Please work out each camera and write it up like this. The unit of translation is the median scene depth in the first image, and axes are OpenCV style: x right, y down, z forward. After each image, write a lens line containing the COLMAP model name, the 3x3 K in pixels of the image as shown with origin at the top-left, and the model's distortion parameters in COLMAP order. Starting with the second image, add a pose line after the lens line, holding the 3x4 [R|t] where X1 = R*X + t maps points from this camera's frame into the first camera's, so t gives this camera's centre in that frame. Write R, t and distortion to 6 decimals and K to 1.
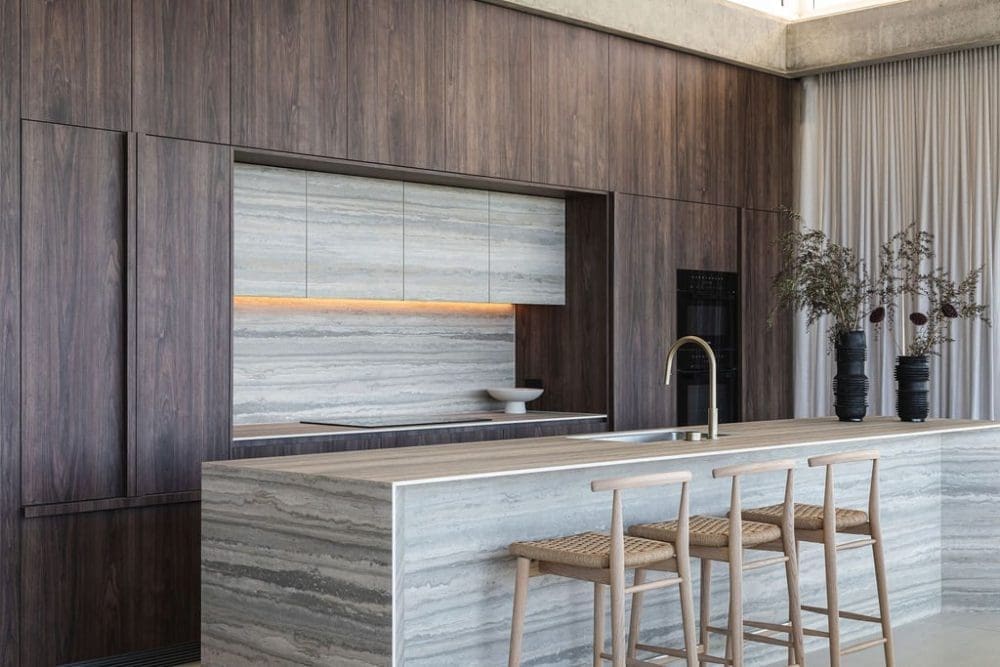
lens RADIAL K [[1371.8, 0, 499.9], [0, 1371.8, 333.7], [0, 0, 1]] dist [0.033852, 0.000000]
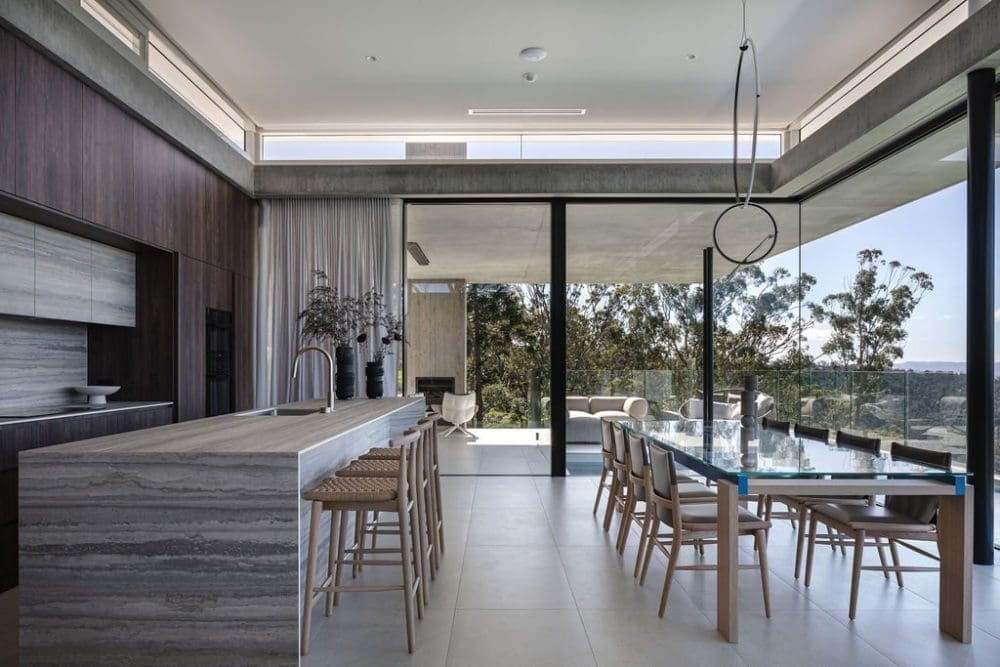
lens RADIAL K [[690.5, 0, 498.9], [0, 690.5, 366.6], [0, 0, 1]] dist [-0.002118, -0.001669]
pose [[0.716570, -0.000933, 0.697514, -0.320397], [-0.004645, 0.999971, 0.006109, 0.024562], [-0.697499, -0.007617, 0.716545, 0.377531]]
